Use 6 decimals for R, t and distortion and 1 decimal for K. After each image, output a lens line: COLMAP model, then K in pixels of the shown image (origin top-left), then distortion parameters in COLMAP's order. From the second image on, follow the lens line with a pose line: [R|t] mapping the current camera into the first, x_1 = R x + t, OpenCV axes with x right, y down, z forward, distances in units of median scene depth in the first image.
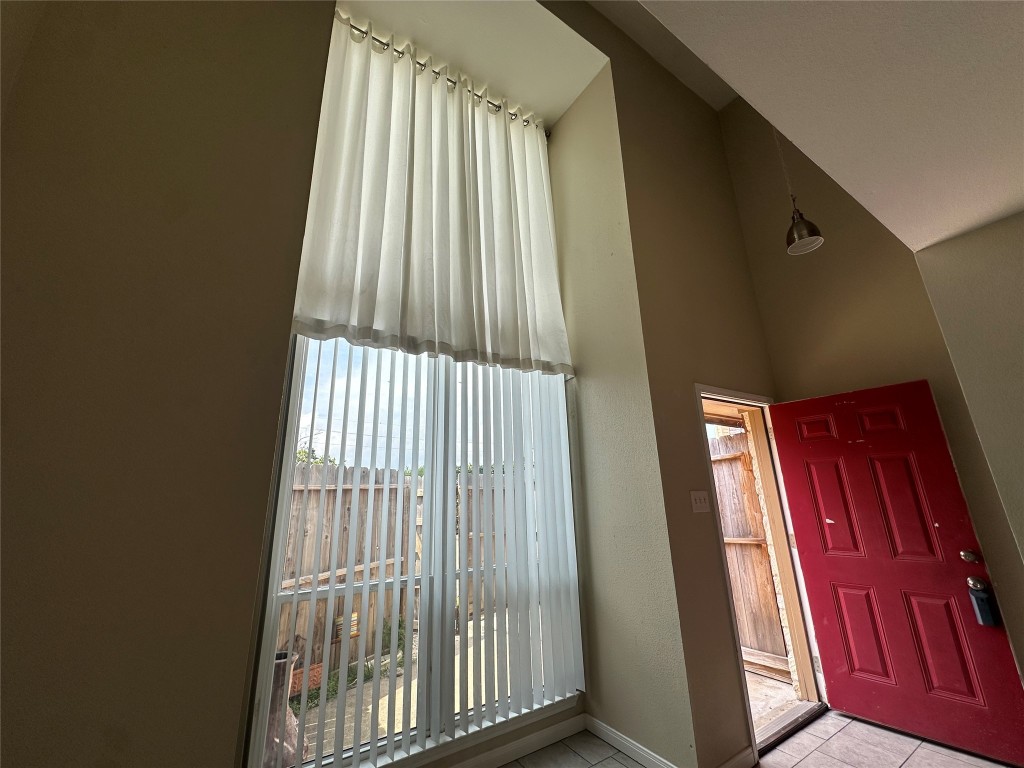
lens RADIAL K [[409.1, 0, 510.5], [0, 409.1, 382.7], [0, 0, 1]] dist [-0.003388, 0.000418]
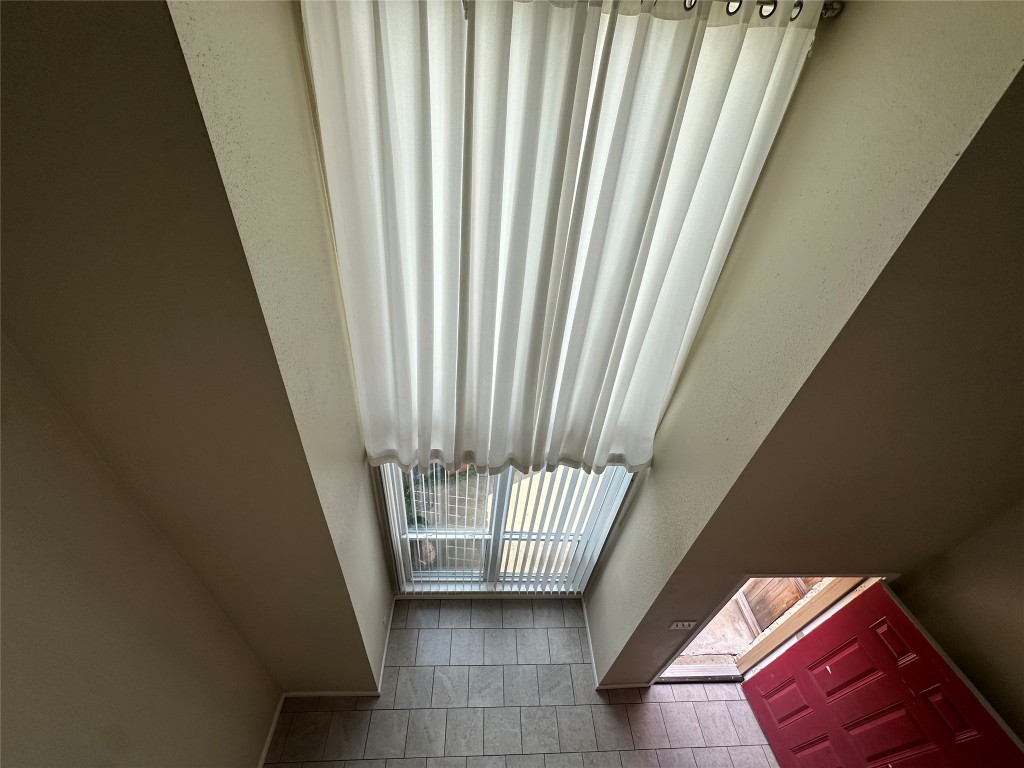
lens RADIAL K [[409.1, 0, 510.5], [0, 409.1, 382.7], [0, 0, 1]] dist [-0.003388, 0.000418]
pose [[0.854675, 0.400858, -0.329913, 0.133575], [0.017014, 0.613504, 0.789508, -0.998727], [0.518884, -0.680386, 0.517527, 0.551881]]
